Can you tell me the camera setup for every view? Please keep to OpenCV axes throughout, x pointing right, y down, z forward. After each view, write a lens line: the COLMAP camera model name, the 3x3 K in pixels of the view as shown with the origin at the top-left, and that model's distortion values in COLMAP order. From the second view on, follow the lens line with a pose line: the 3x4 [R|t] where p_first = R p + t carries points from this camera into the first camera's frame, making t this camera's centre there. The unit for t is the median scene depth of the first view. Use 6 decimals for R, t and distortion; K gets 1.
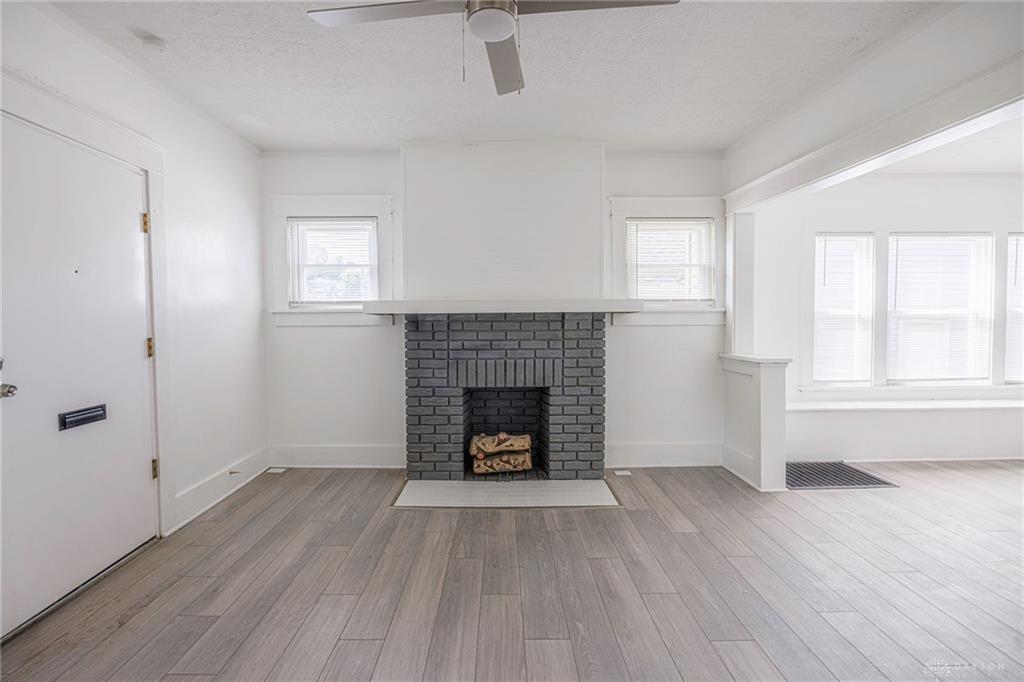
lens RADIAL K [[449.5, 0, 512.0], [0, 449.5, 341.0], [0, 0, 1]] dist [-0.016740, 0.000098]
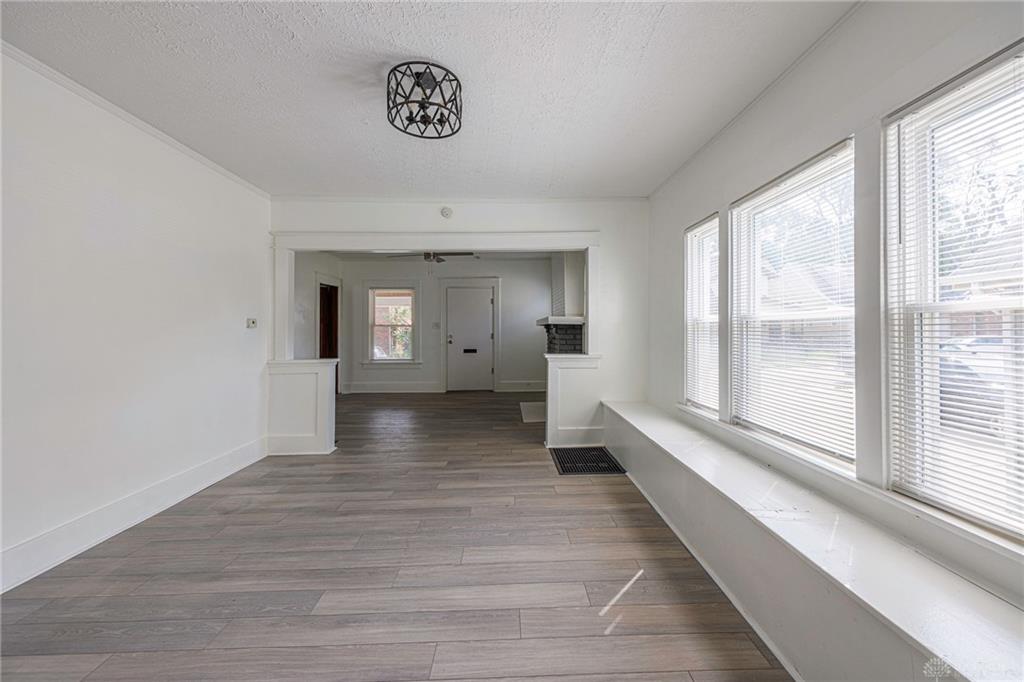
lens RADIAL K [[404.8, 0, 512.2], [0, 404.8, 324.5], [0, 0, 1]] dist [0.000143, 0.000270]
pose [[0.031778, -0.006836, -0.999472, 1.878998], [-0.042452, 0.999065, -0.008183, -0.044532], [0.998593, 0.042690, 0.031458, 0.811910]]
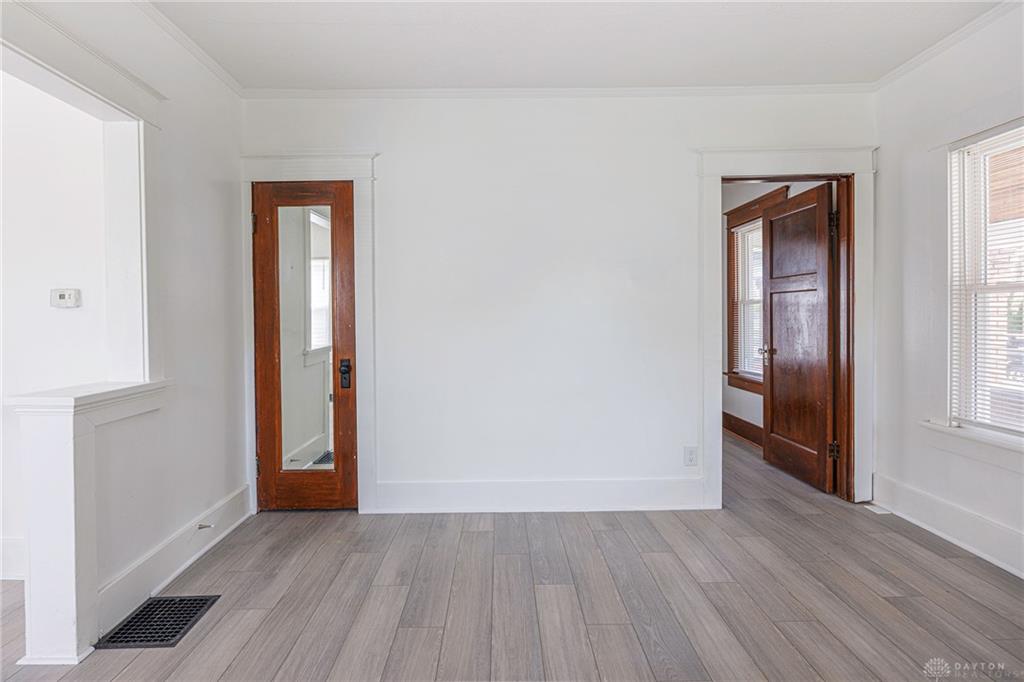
lens RADIAL K [[518.7, 0, 509.2], [0, 518.7, 320.0], [0, 0, 1]] dist [0.000842, 0.000227]
pose [[-0.999670, 0.014727, -0.021033, 0.124254], [0.013507, 0.998281, 0.057029, -0.028995], [0.021837, 0.056727, -0.998151, 0.839607]]
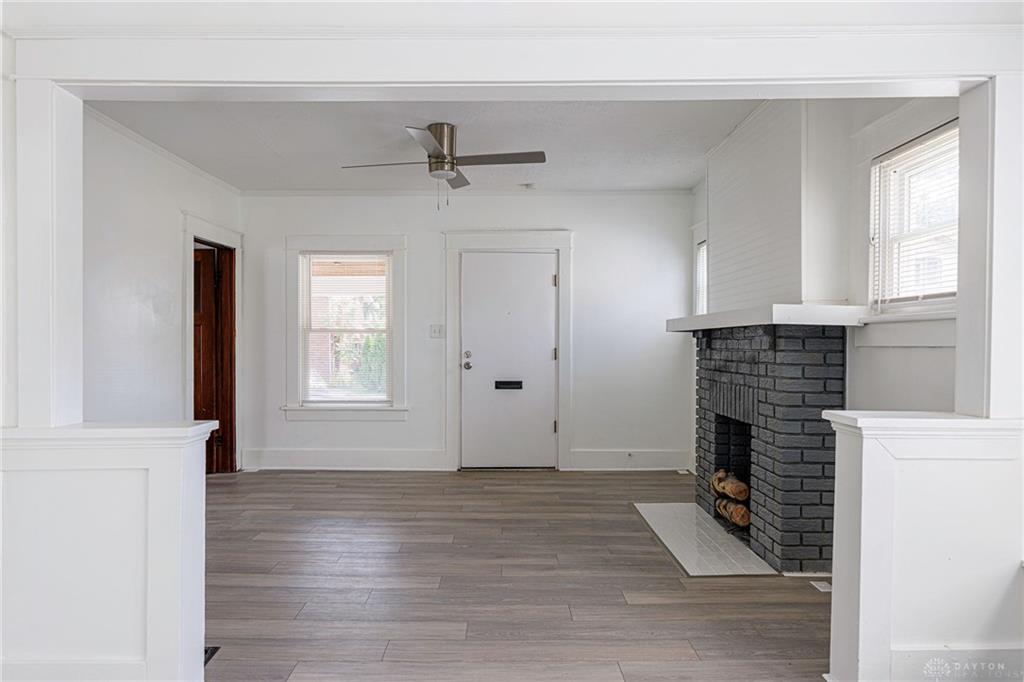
lens RADIAL K [[637.3, 0, 488.1], [0, 637.3, 347.8], [0, 0, 1]] dist [0.002133, 0.000235]
pose [[-0.015416, 0.014603, -0.999775, 1.243102], [-0.047593, 0.998749, 0.015322, -0.025104], [0.998748, 0.047818, -0.014702, 0.600543]]
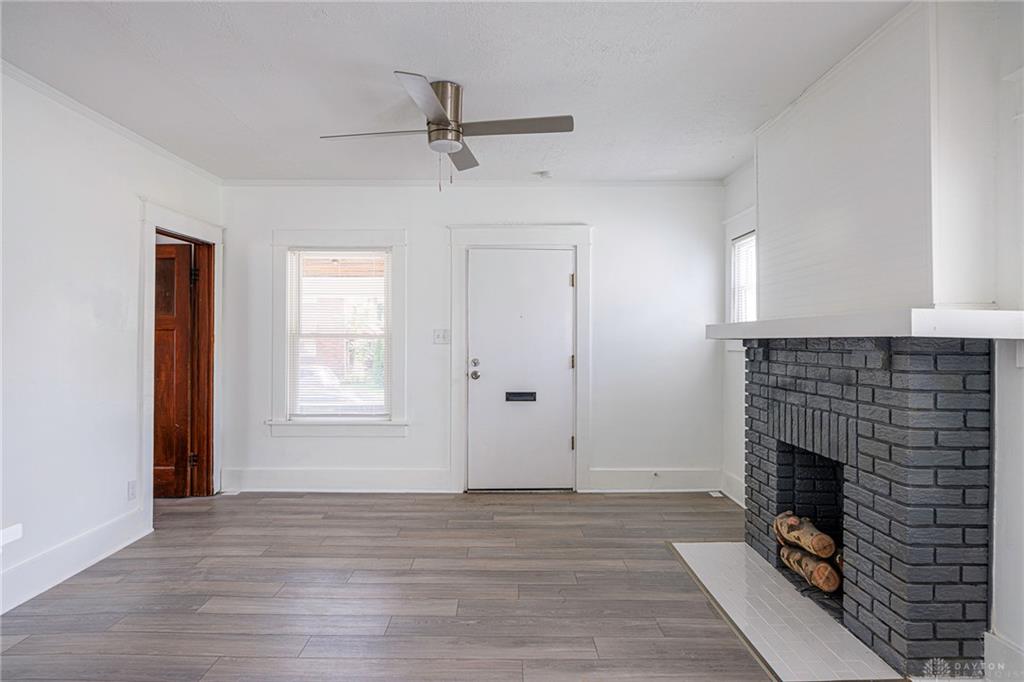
lens RADIAL K [[580.4, 0, 496.1], [0, 580.4, 334.4], [0, 0, 1]] dist [-0.001317, -0.000363]
pose [[-0.009359, -0.003774, -0.999949, 0.901334], [-0.048766, 0.998805, -0.003314, -0.045358], [0.998766, 0.048733, -0.009532, 0.580166]]
